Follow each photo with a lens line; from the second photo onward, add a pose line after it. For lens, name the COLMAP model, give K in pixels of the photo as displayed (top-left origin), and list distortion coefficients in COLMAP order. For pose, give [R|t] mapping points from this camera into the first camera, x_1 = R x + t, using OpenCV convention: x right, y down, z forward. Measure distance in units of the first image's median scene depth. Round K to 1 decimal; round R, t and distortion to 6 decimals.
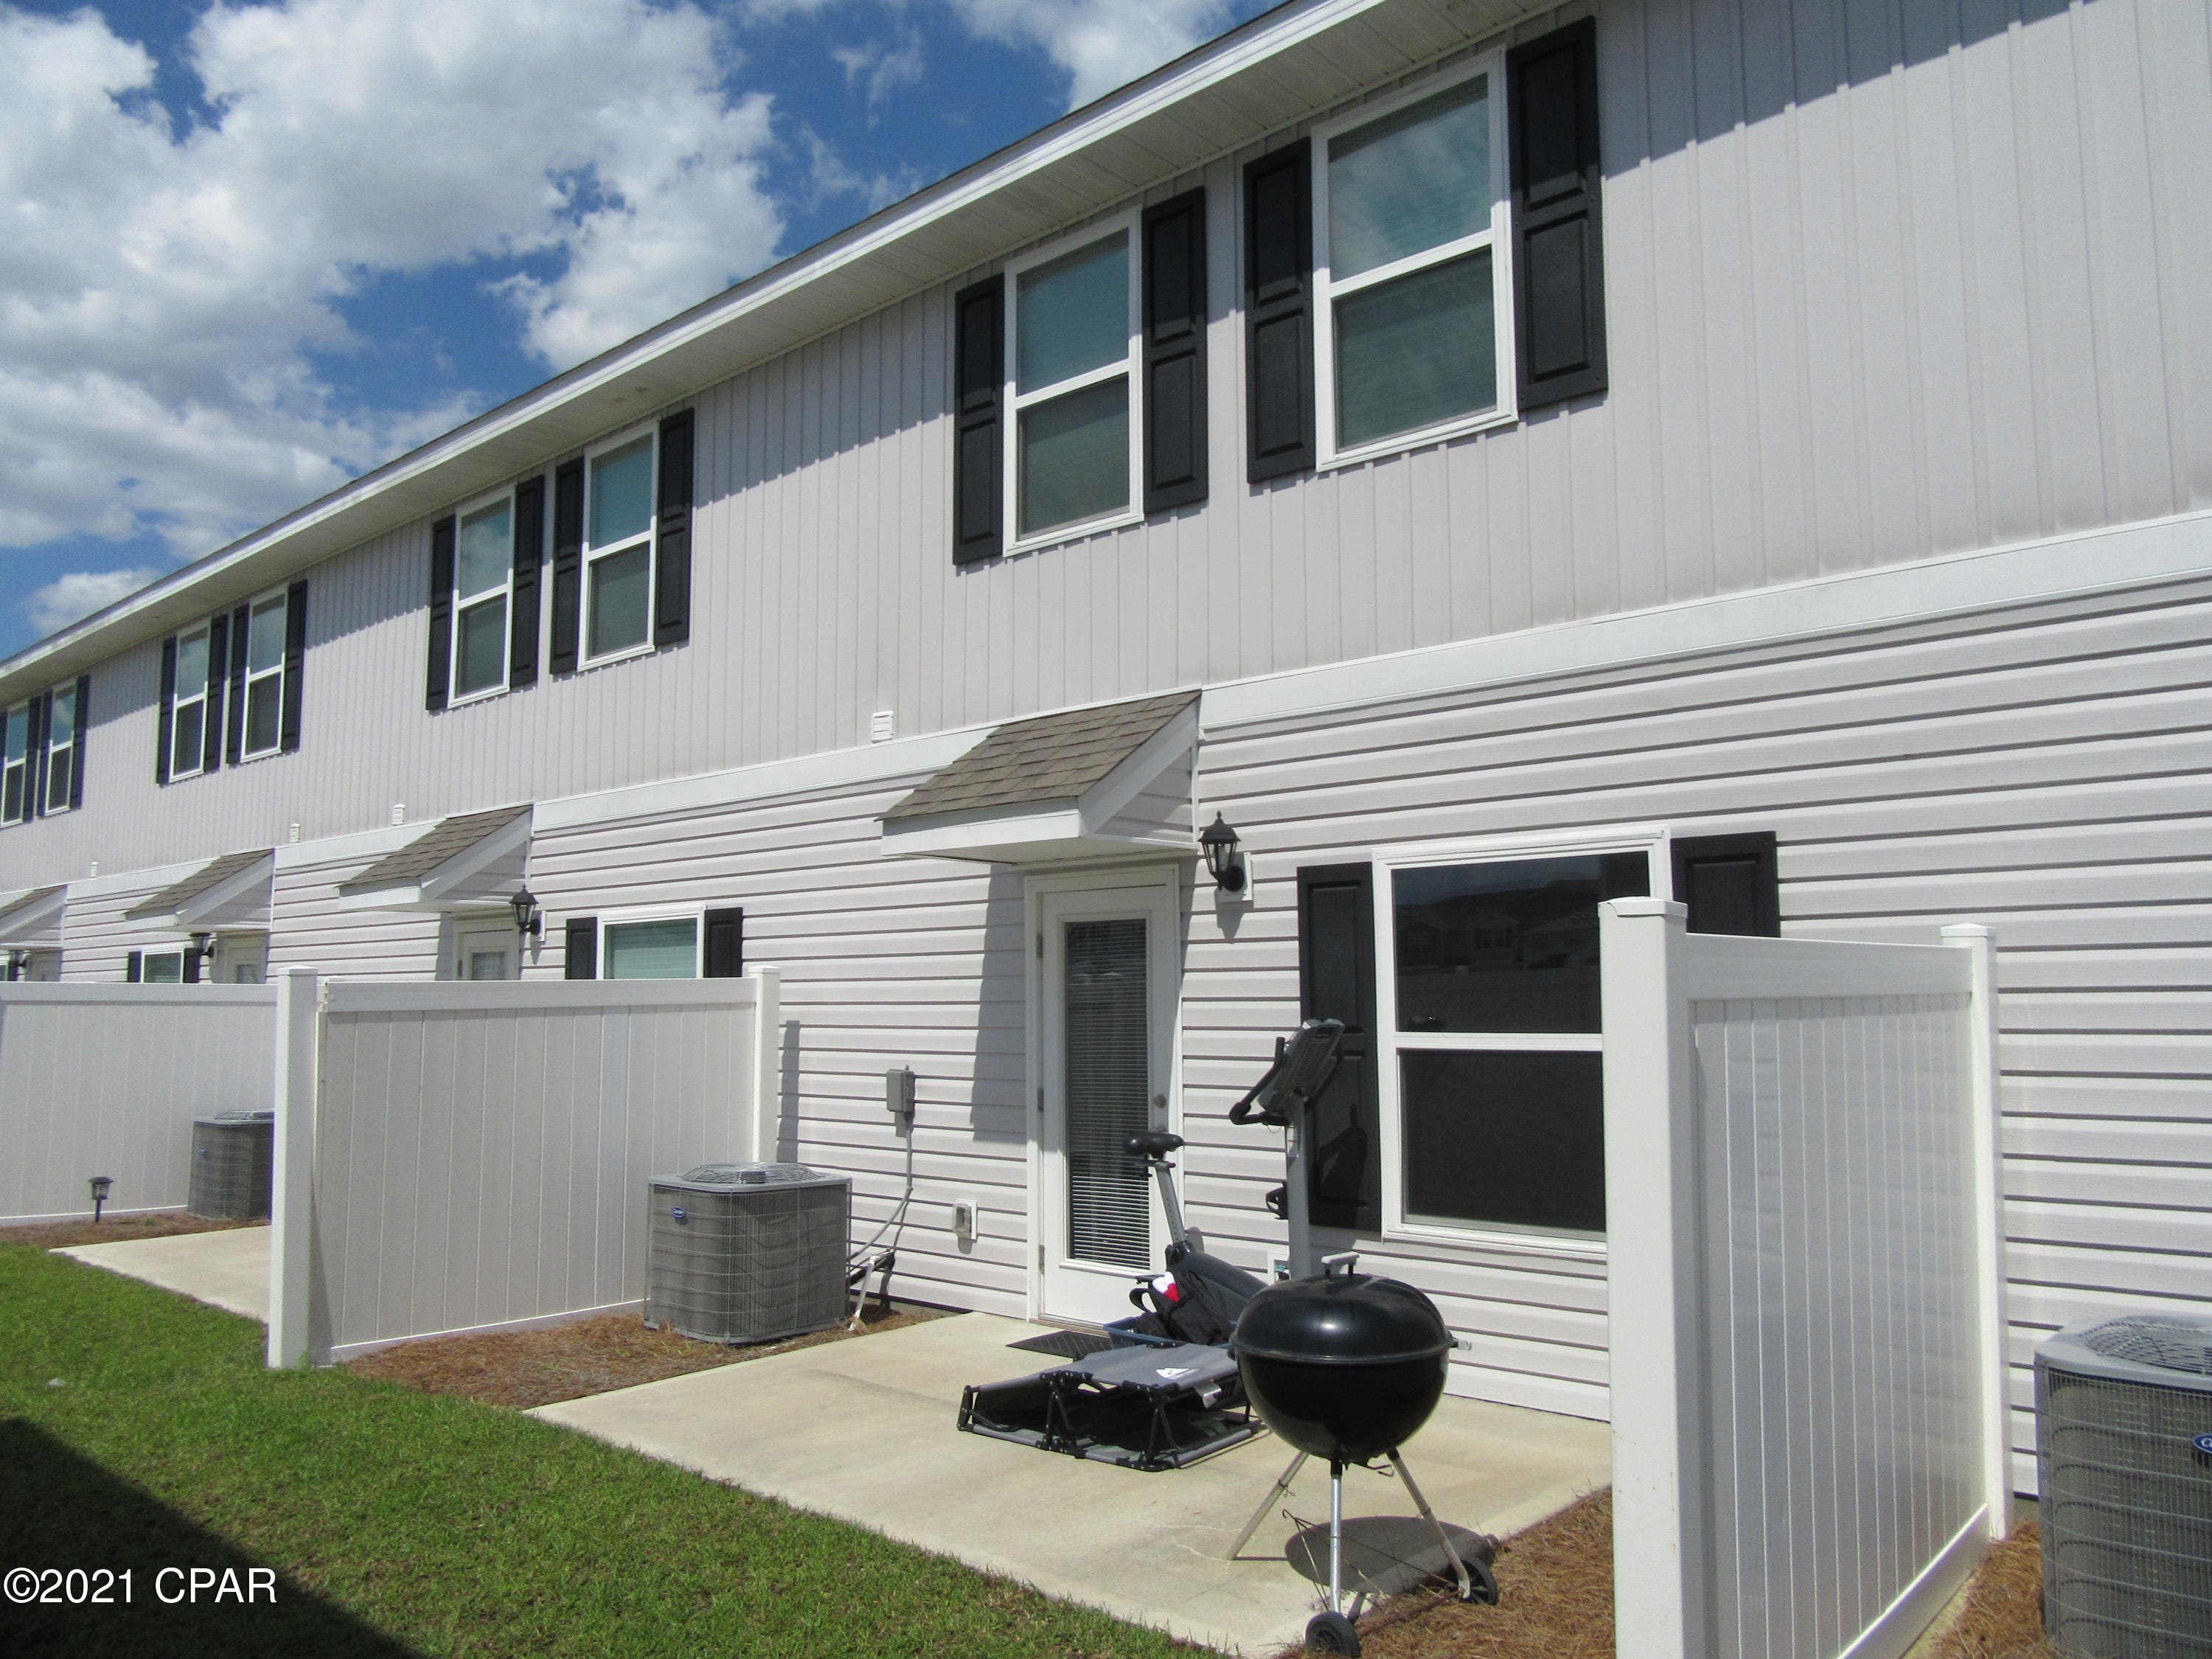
lens RADIAL K [[1584.9, 0, 1049.1], [0, 1584.9, 832.1], [0, 0, 1]] dist [0.008158, 0.003989]
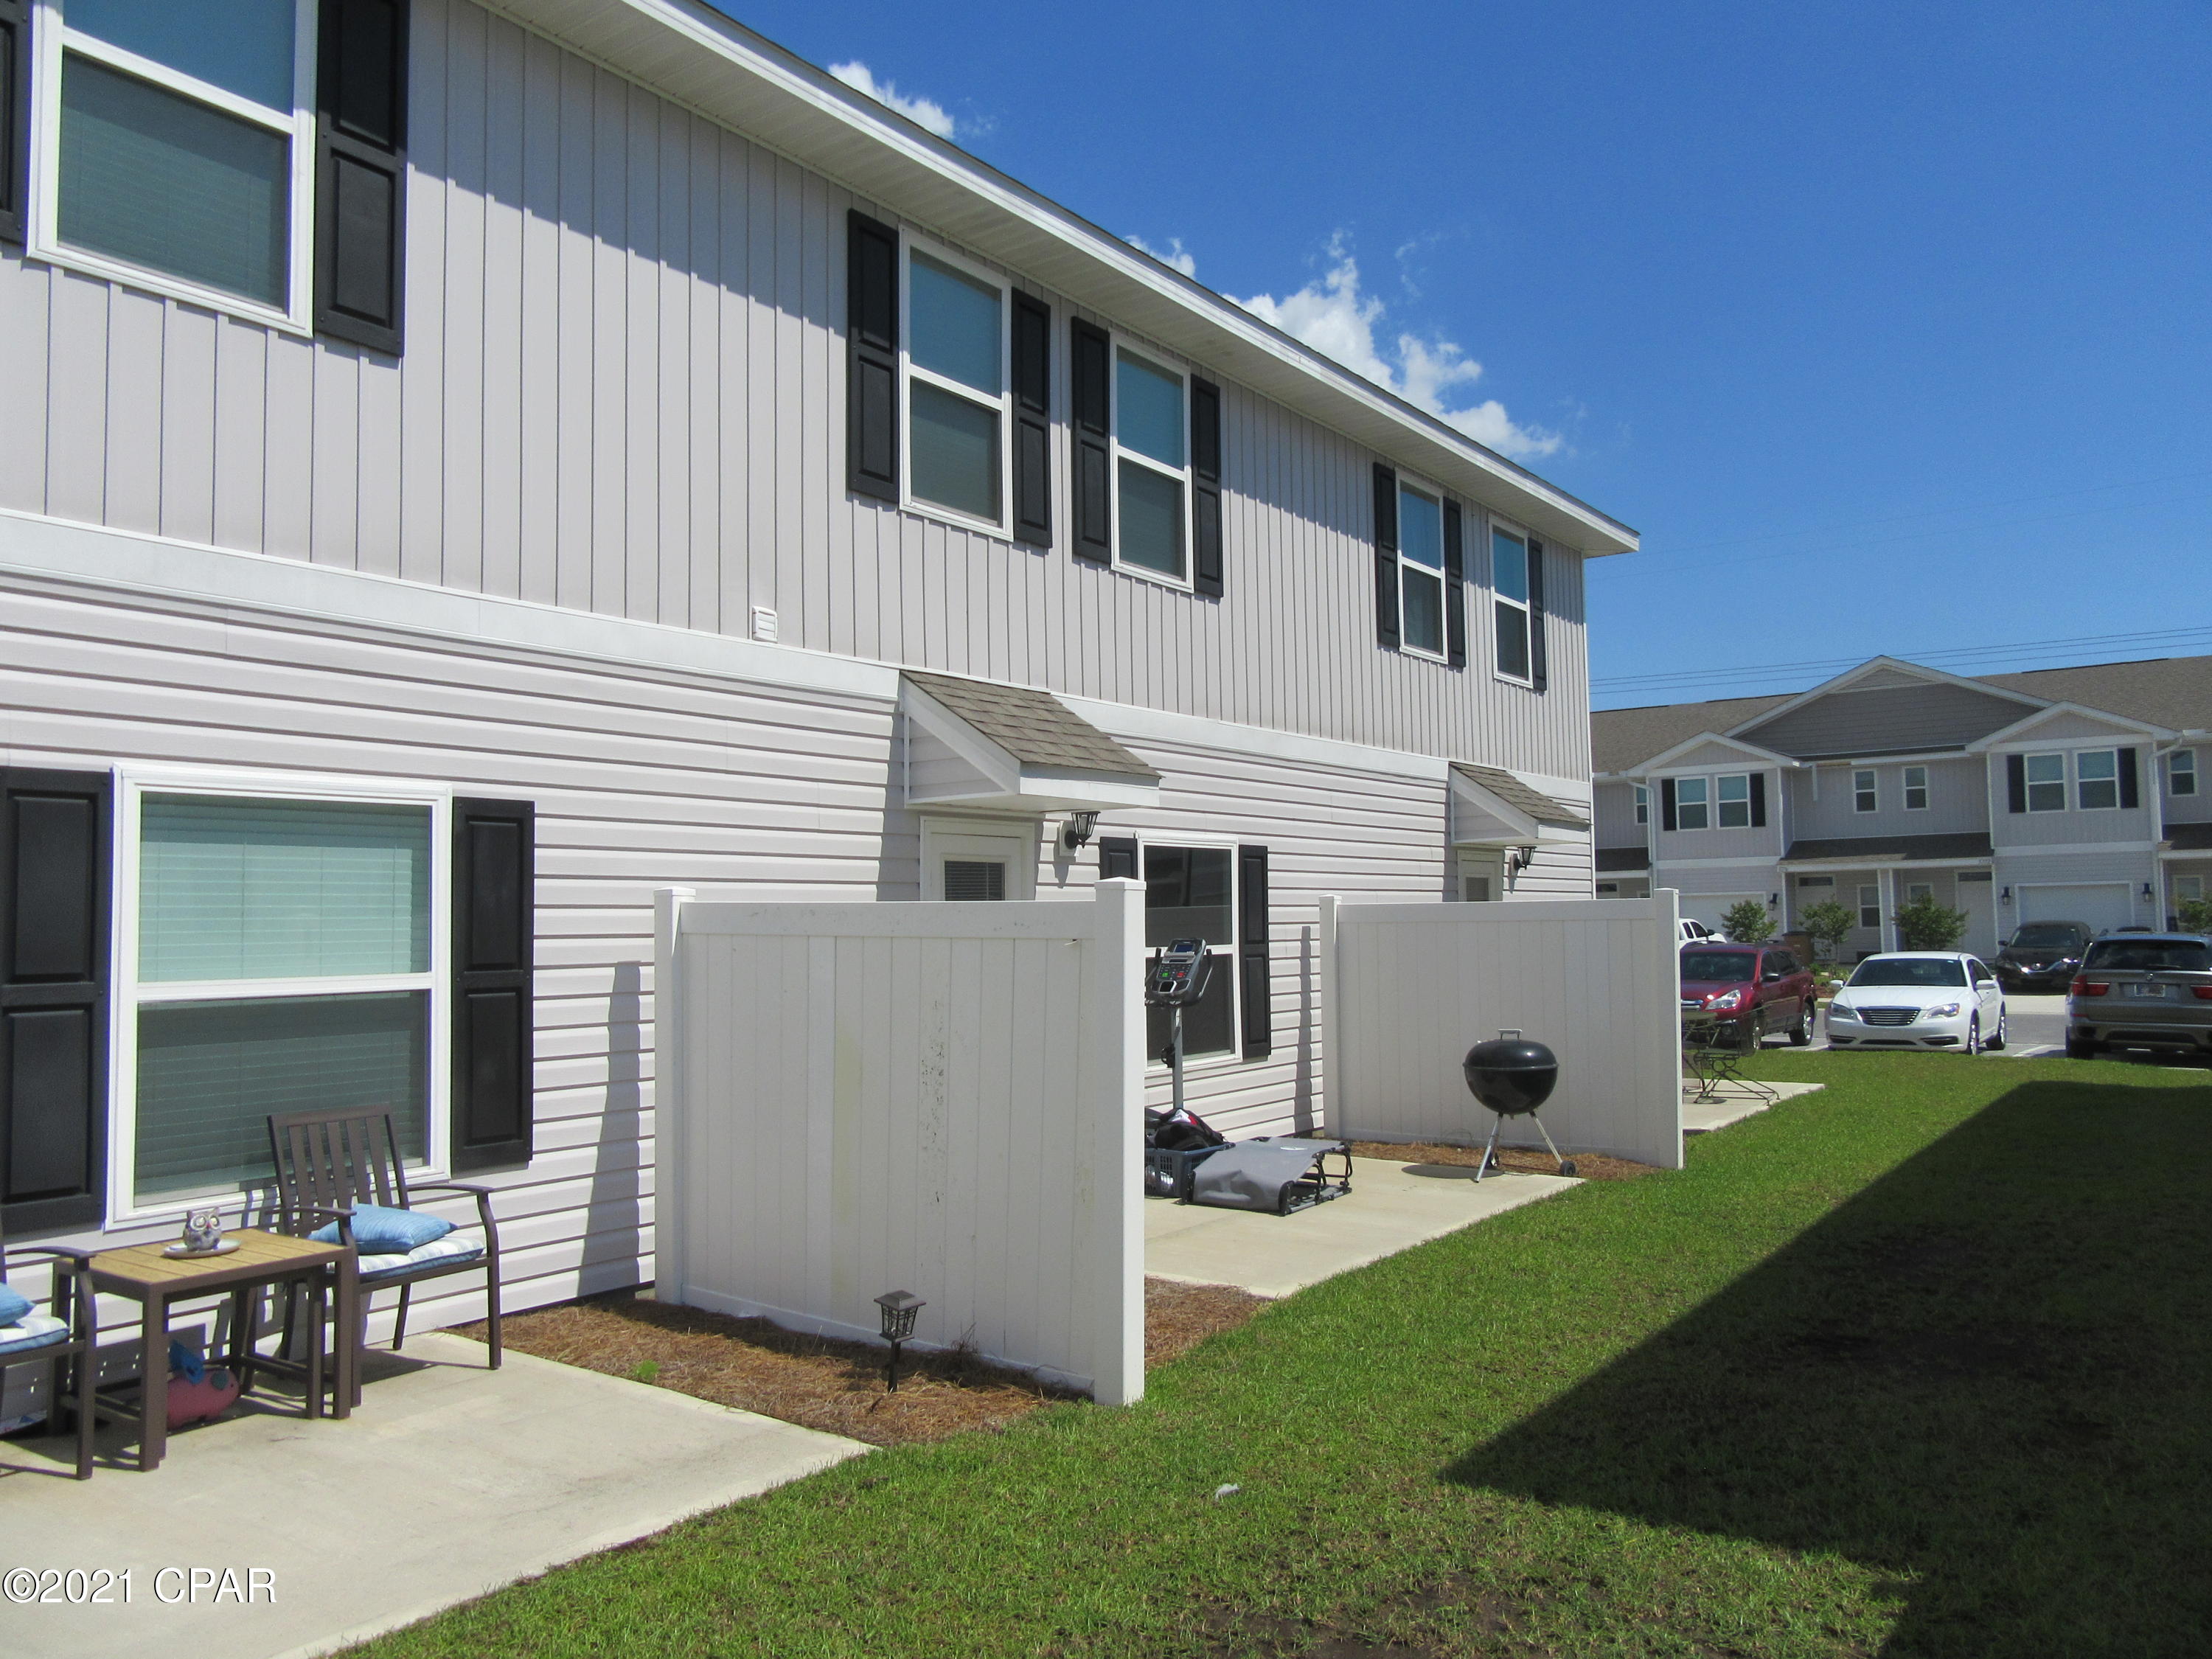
lens RADIAL K [[1584.9, 0, 1049.1], [0, 1584.9, 832.1], [0, 0, 1]] dist [0.008158, 0.003989]
pose [[-0.075874, 0.070575, 0.994617, -1.061492], [-0.087539, 0.993169, -0.077150, 0.111060], [-0.993267, -0.092921, -0.069178, 0.954063]]
